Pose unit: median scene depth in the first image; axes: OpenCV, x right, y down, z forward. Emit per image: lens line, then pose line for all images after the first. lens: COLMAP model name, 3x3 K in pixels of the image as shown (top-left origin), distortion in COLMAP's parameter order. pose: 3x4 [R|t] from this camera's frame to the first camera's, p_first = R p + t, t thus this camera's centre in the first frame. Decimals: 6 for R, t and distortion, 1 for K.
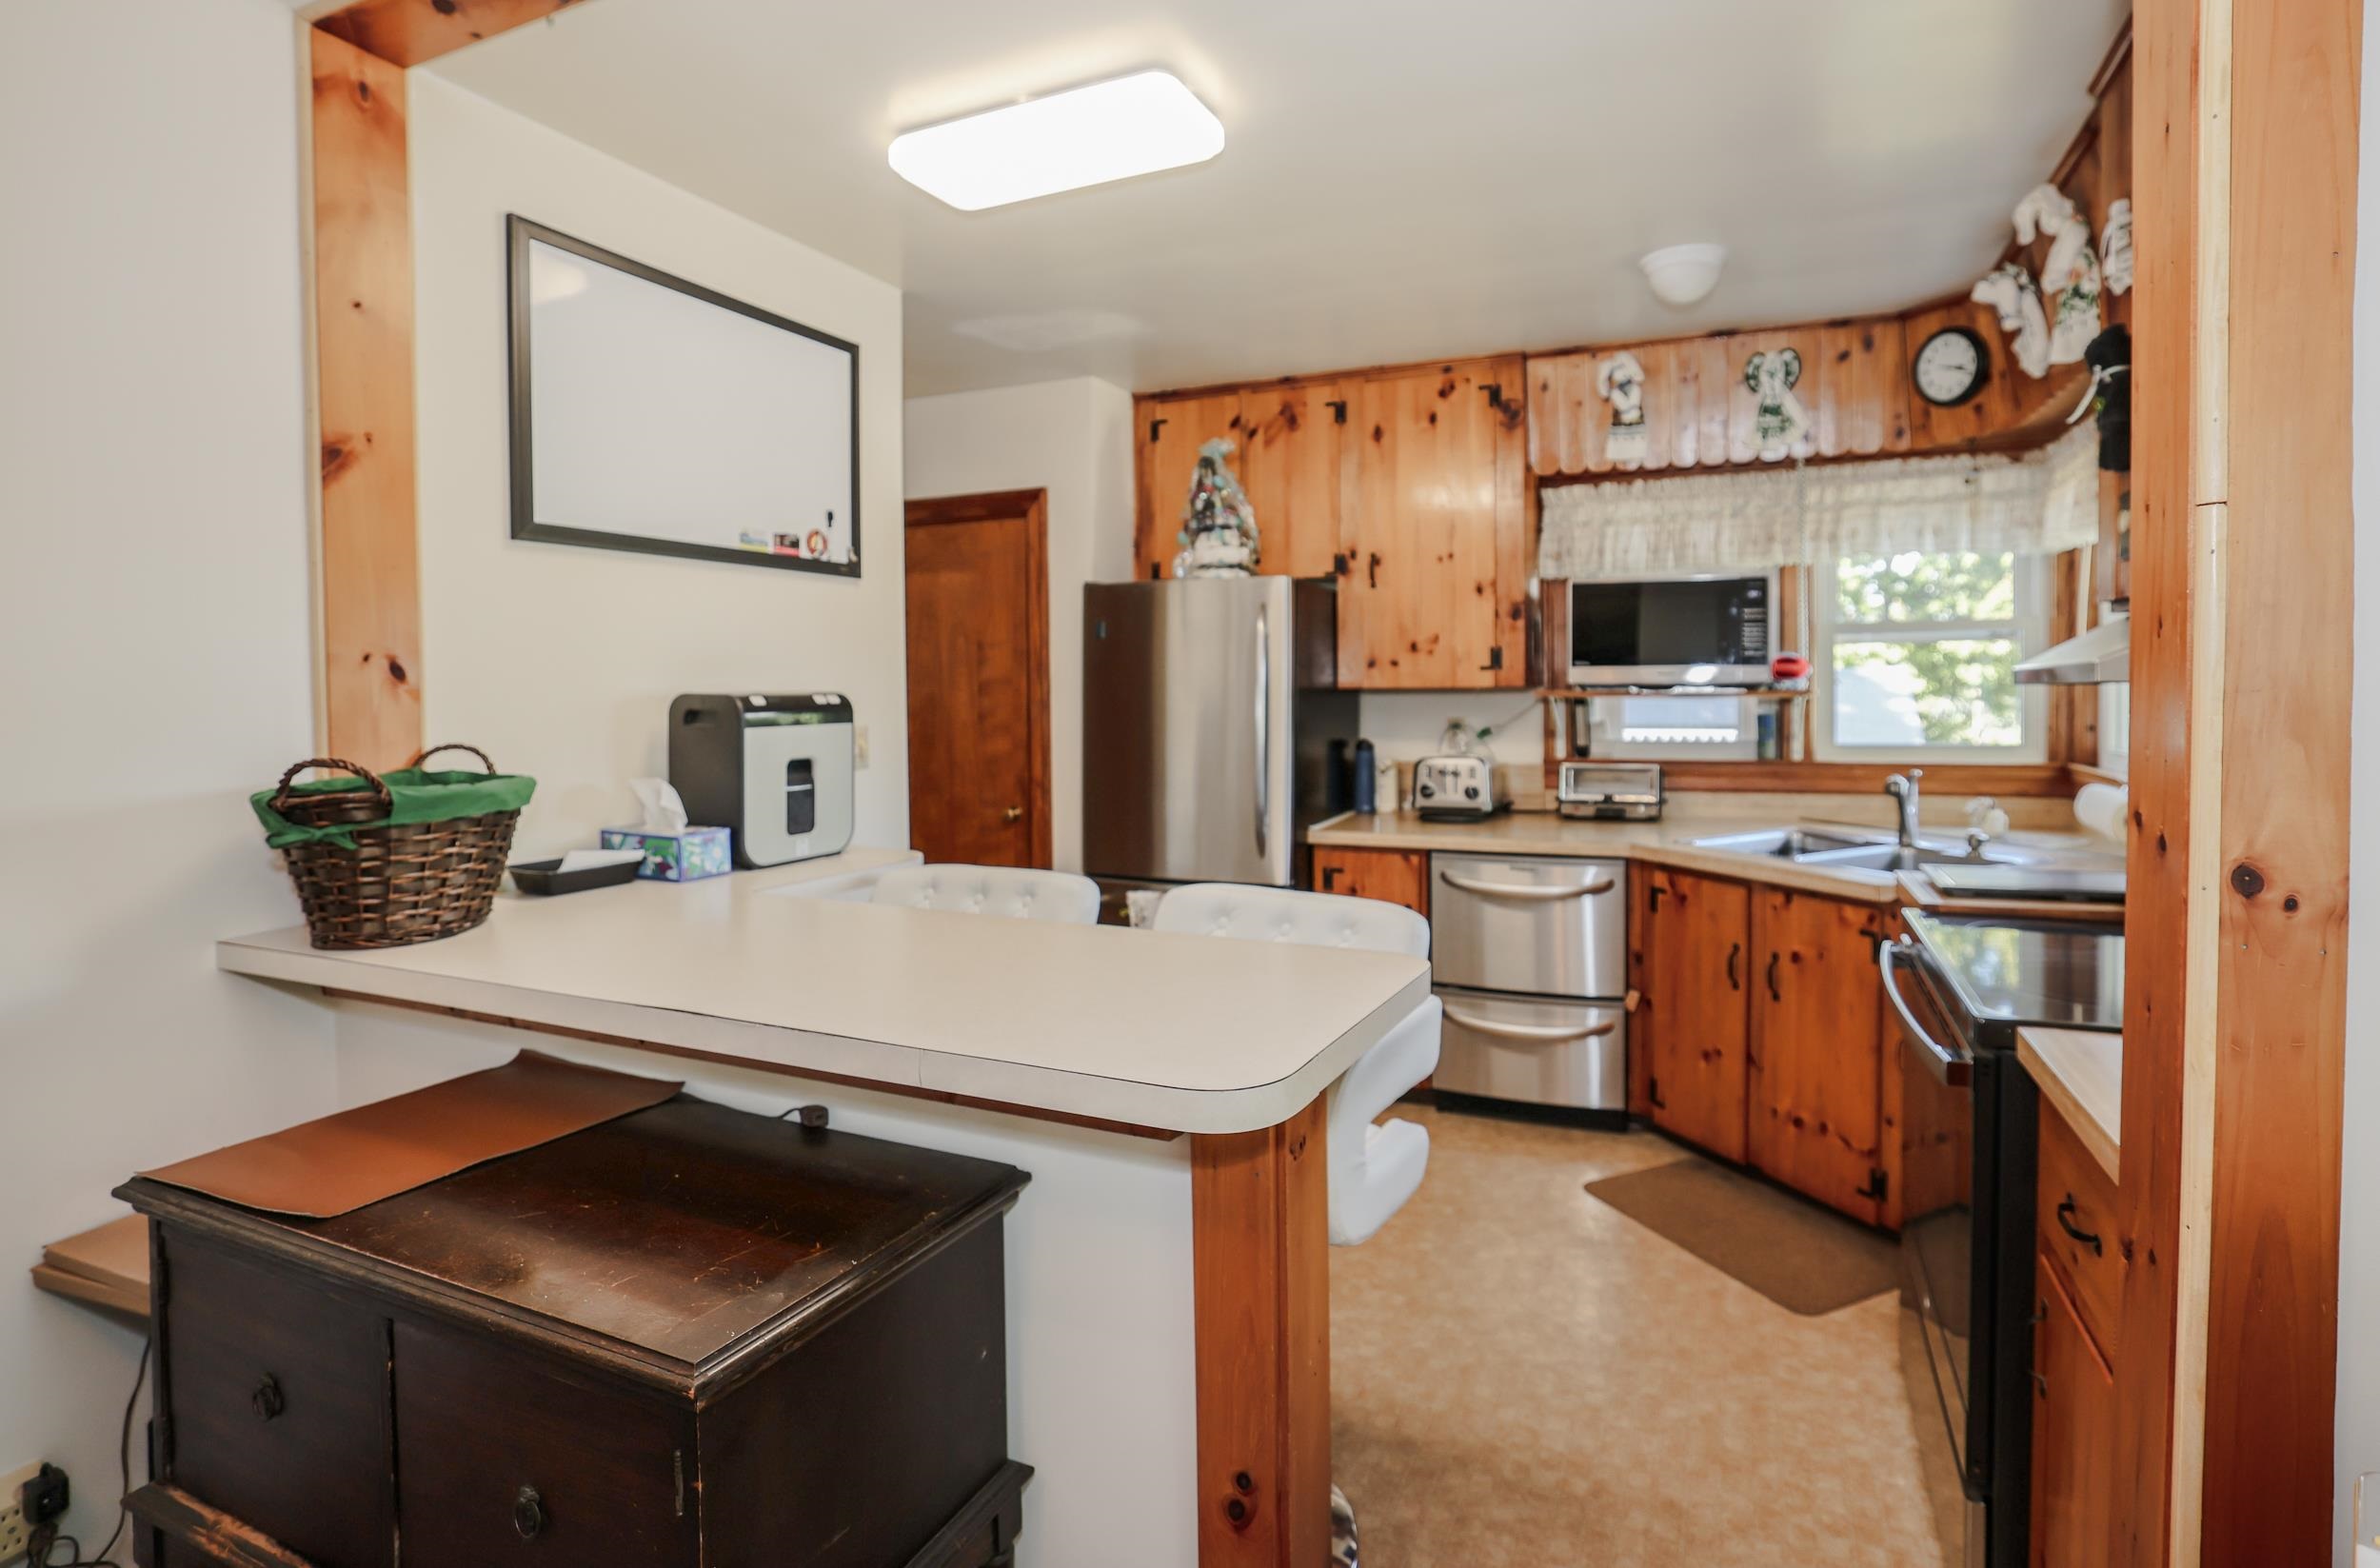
lens RADIAL K [[1129.6, 0, 1275.2], [0, 1129.6, 719.6], [0, 0, 1]] dist [-0.014360, 0.001368]
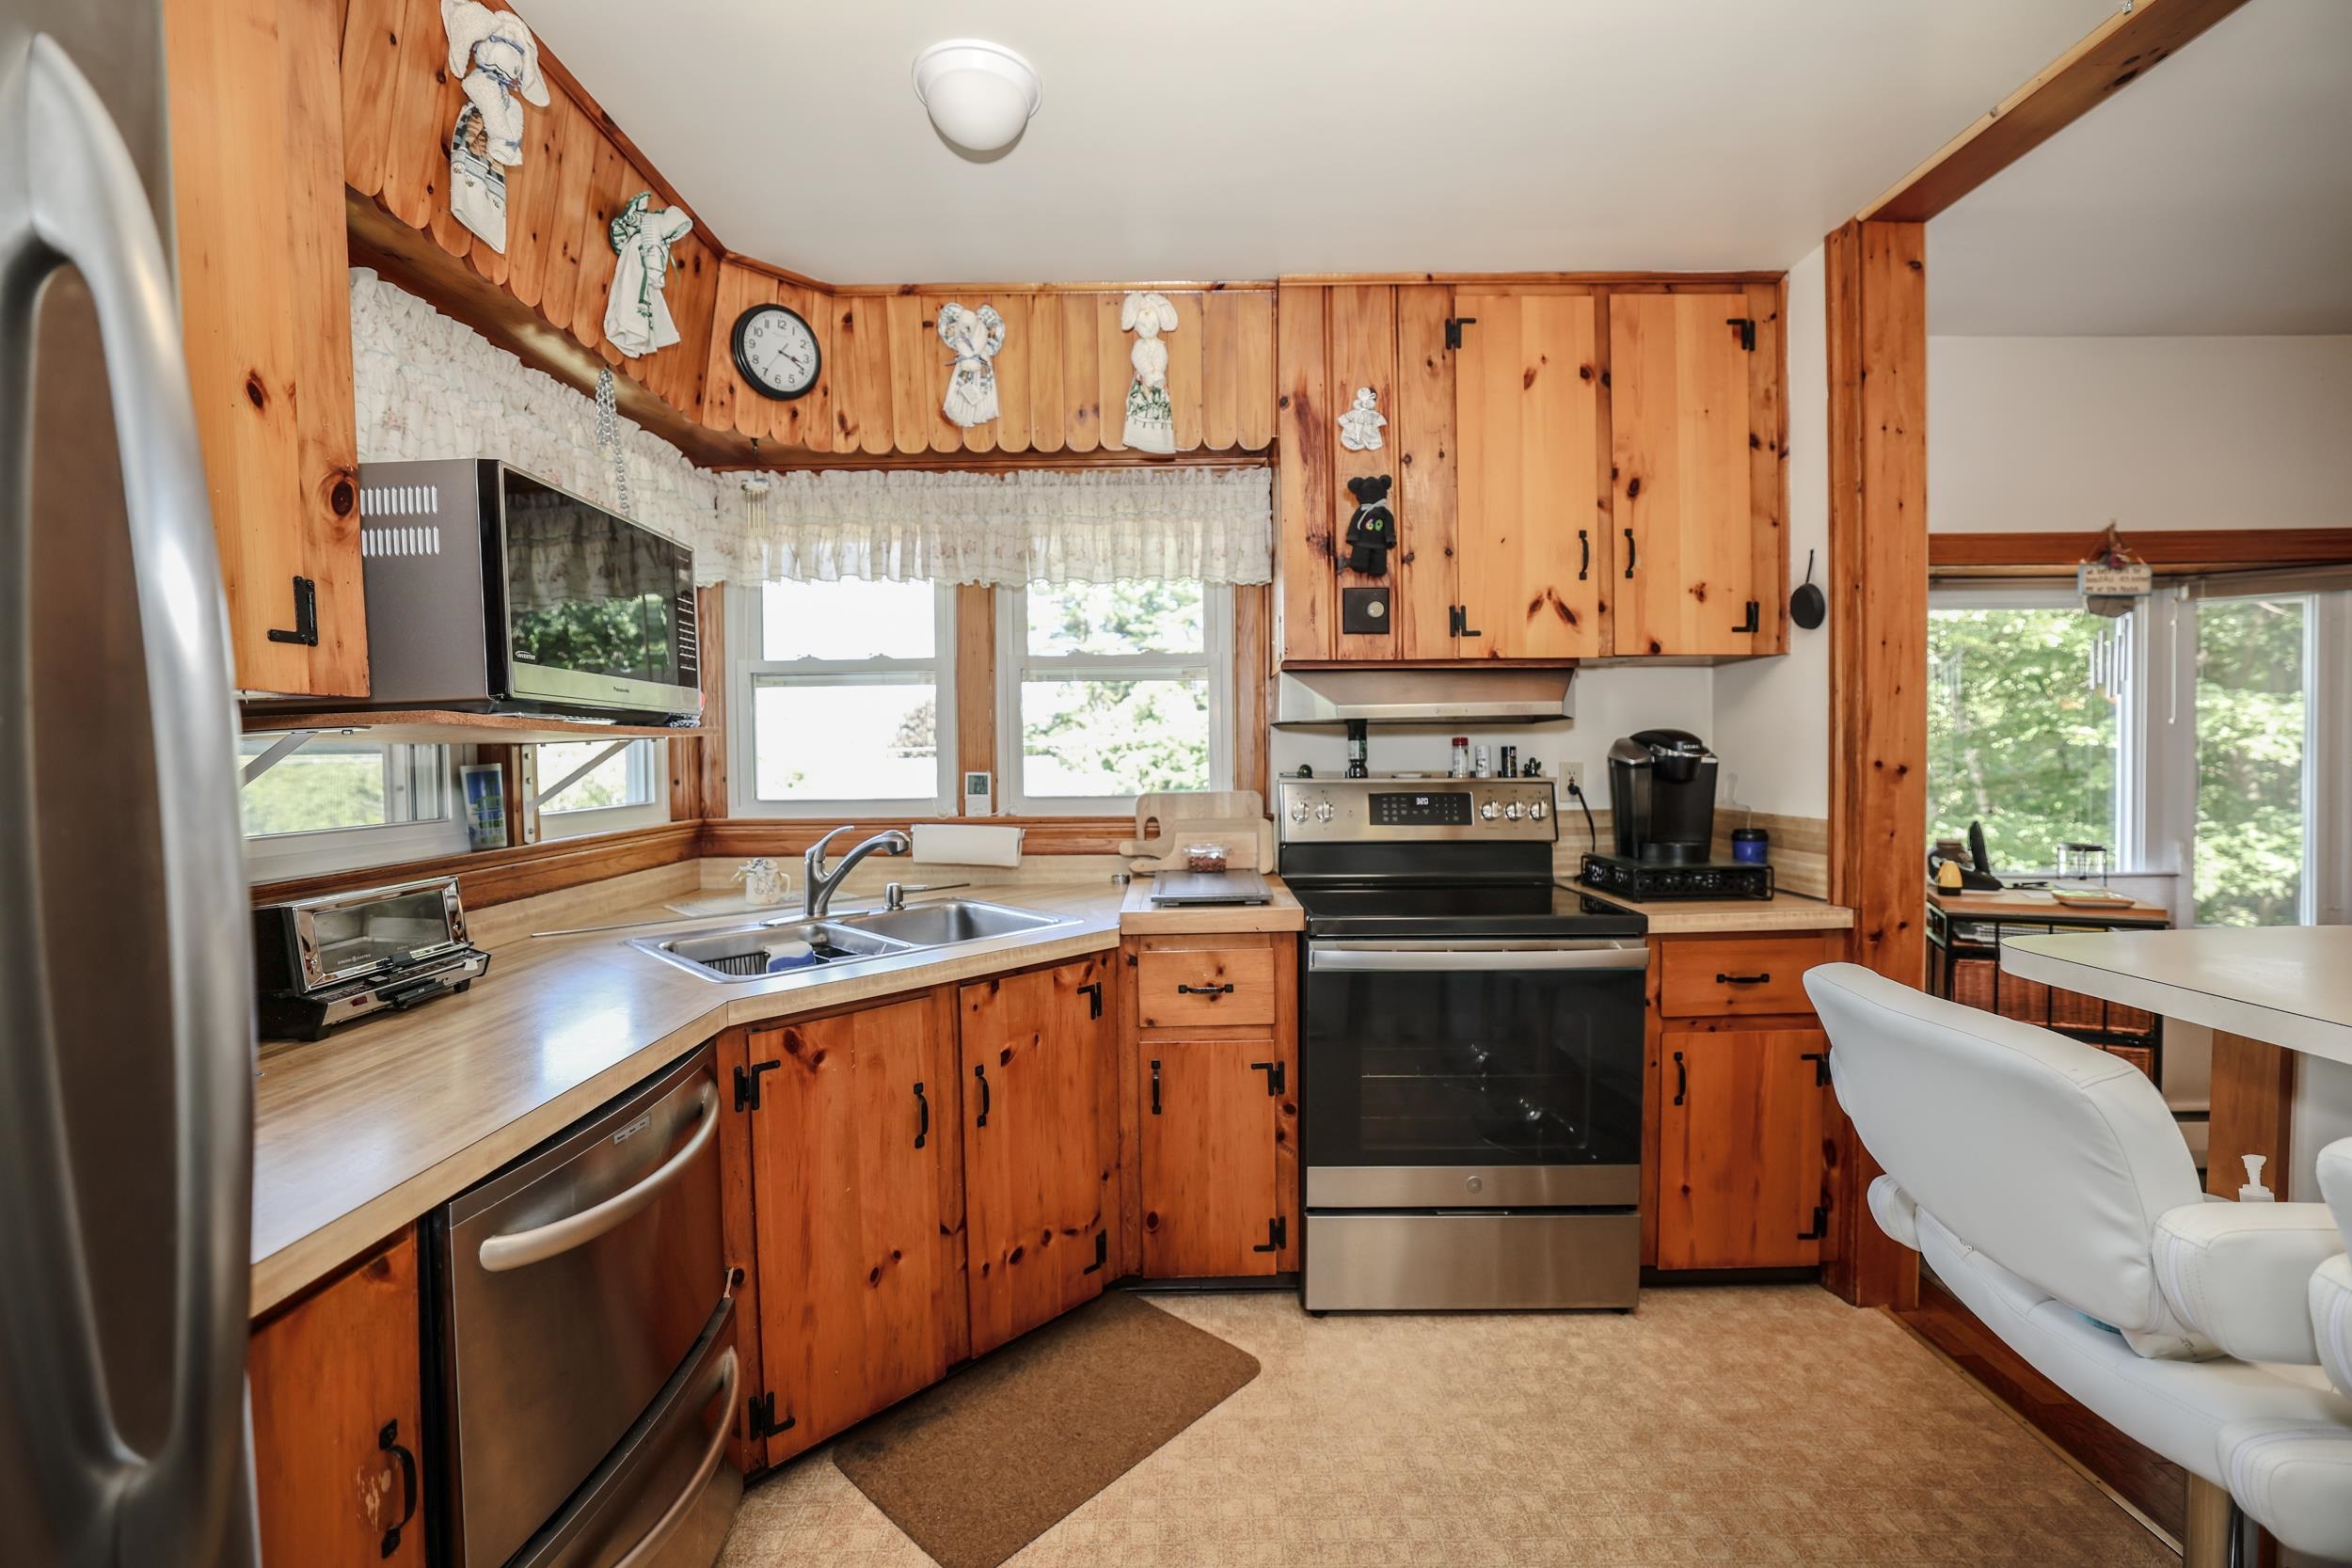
lens RADIAL K [[1032.0, 0, 1161.7], [0, 1032.0, 782.5], [0, 0, 1]] dist [-0.030930, 0.003297]
pose [[-0.386753, -0.018729, 0.921993, -0.193336], [0.040303, 0.998495, 0.037189, -0.004227], [-0.921302, 0.051542, -0.385416, 0.910051]]
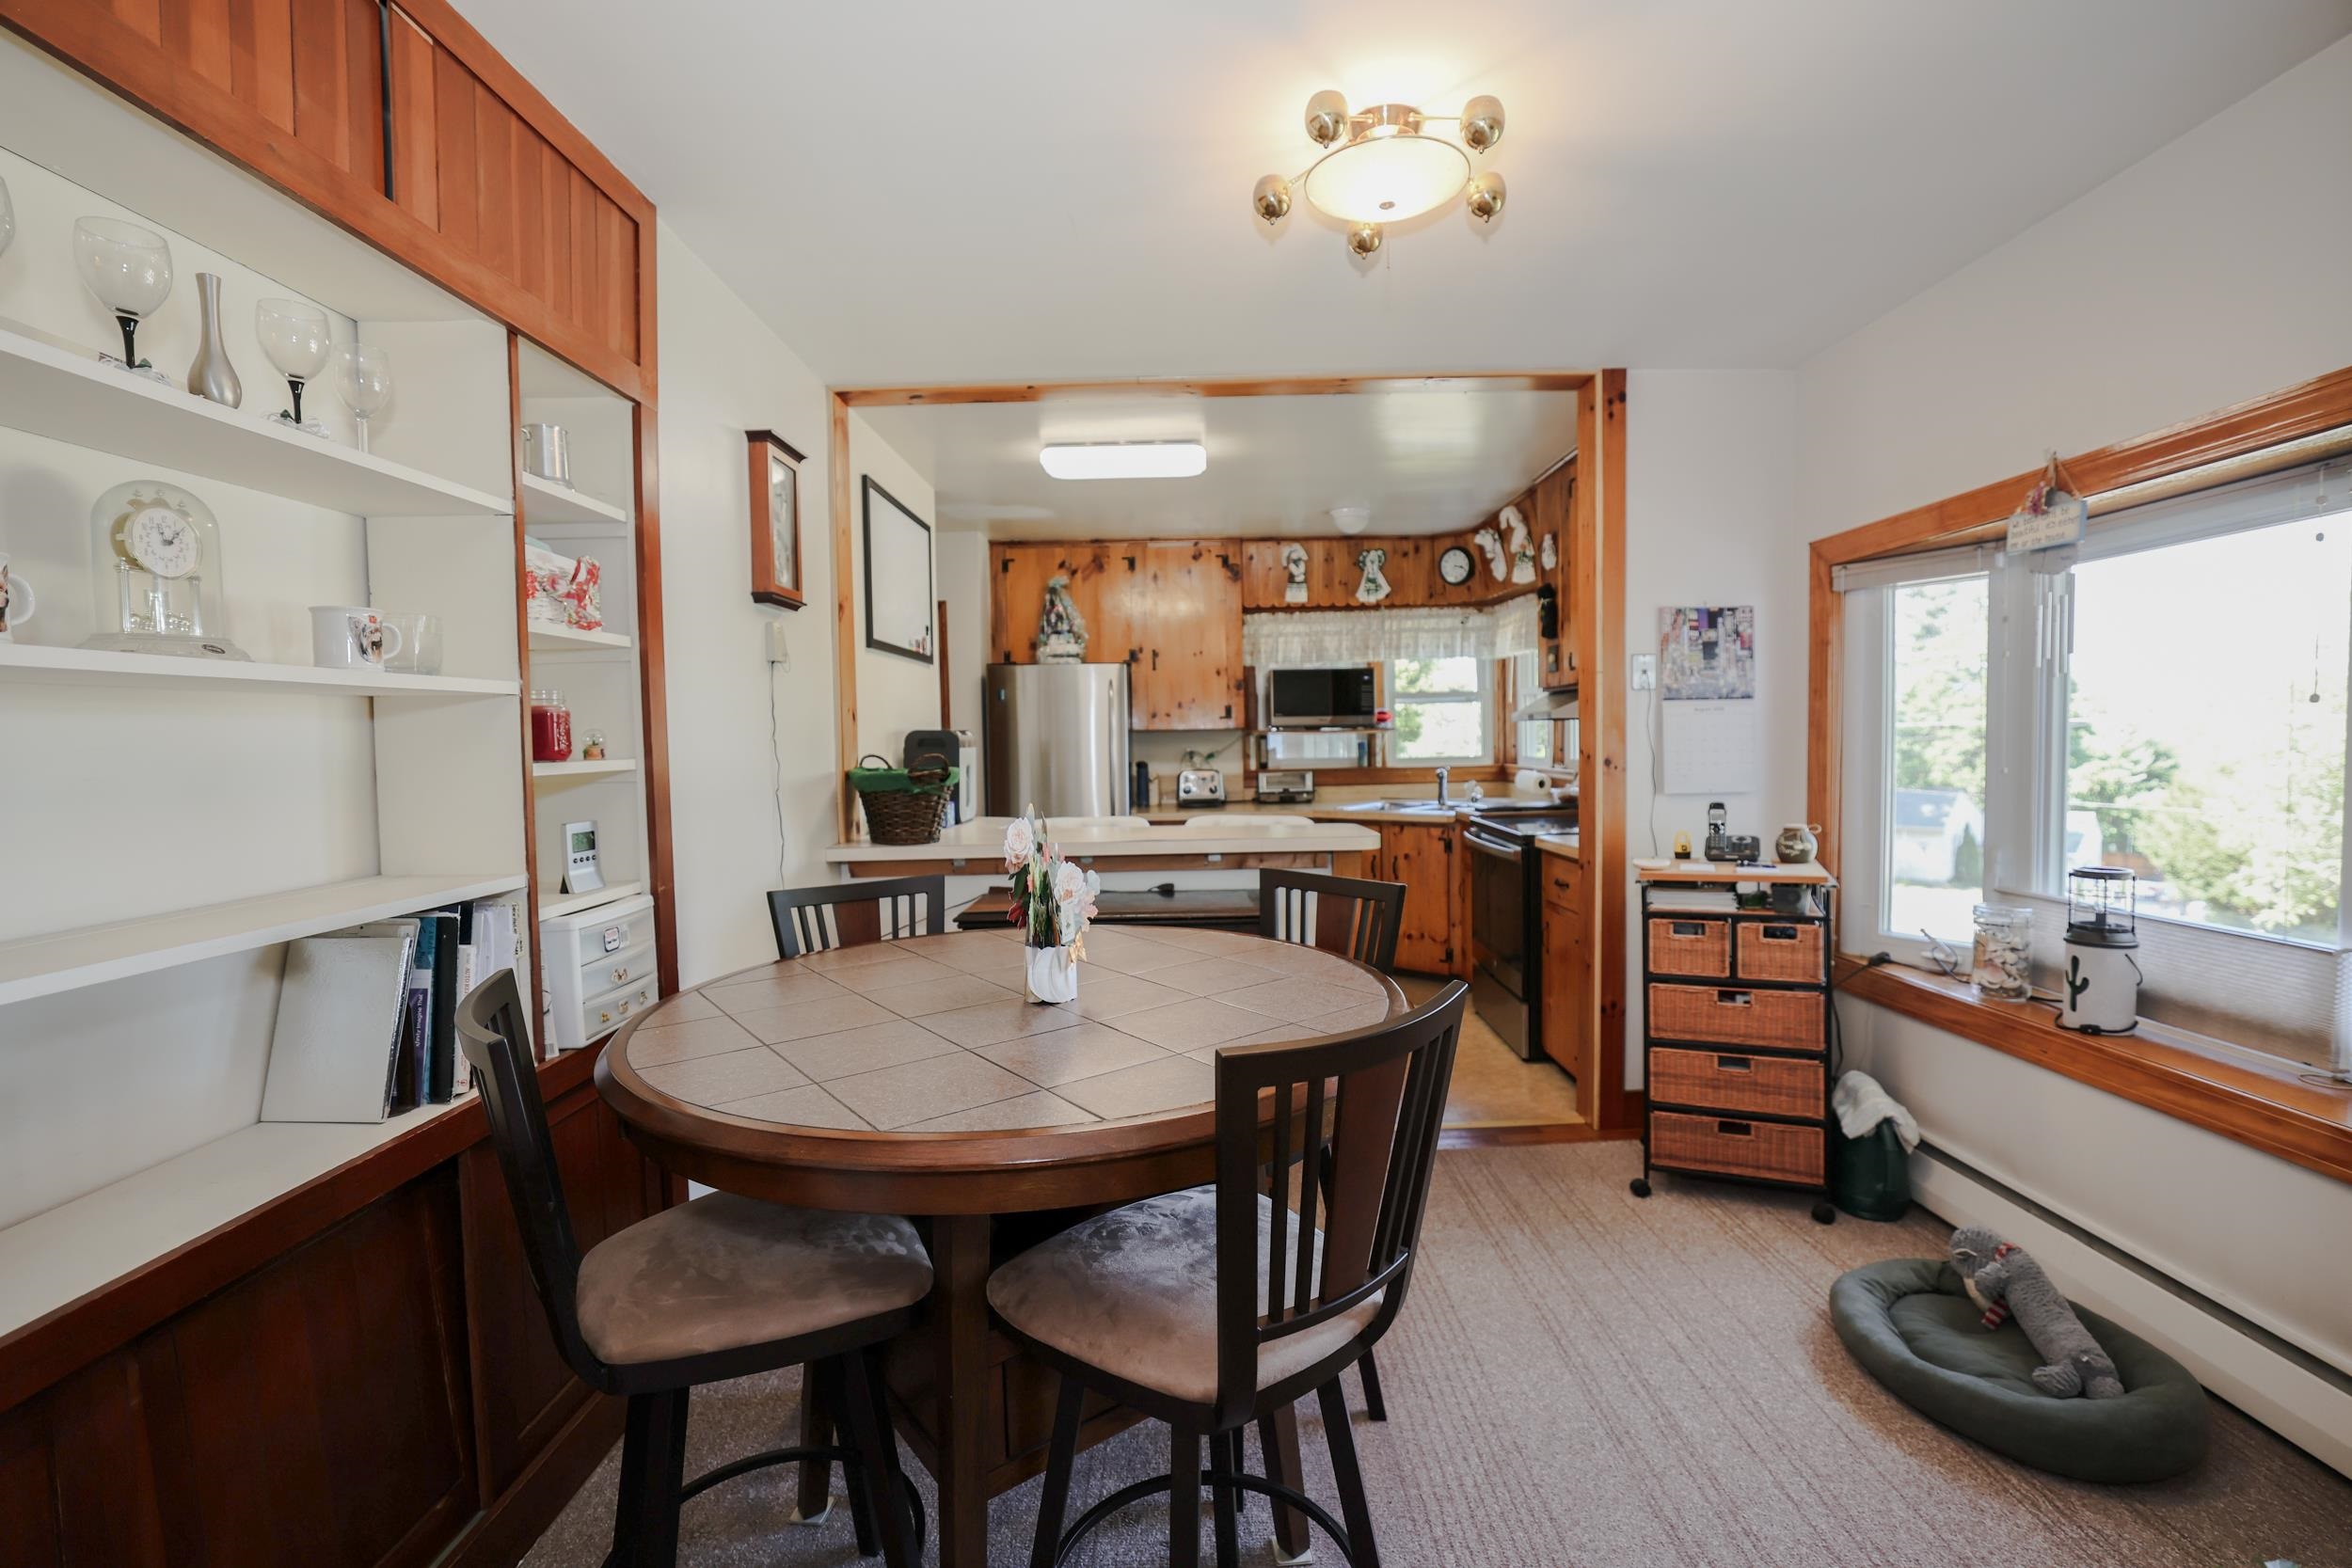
lens RADIAL K [[1032.0, 0, 1164.4], [0, 1032.0, 773.7], [0, 0, 1]] dist [-0.030930, 0.003297]
pose [[0.934938, -0.021274, 0.354173, -0.475781], [0.021038, 0.999768, 0.004519, 0.032989], [-0.354187, 0.003226, 0.935169, -0.466460]]
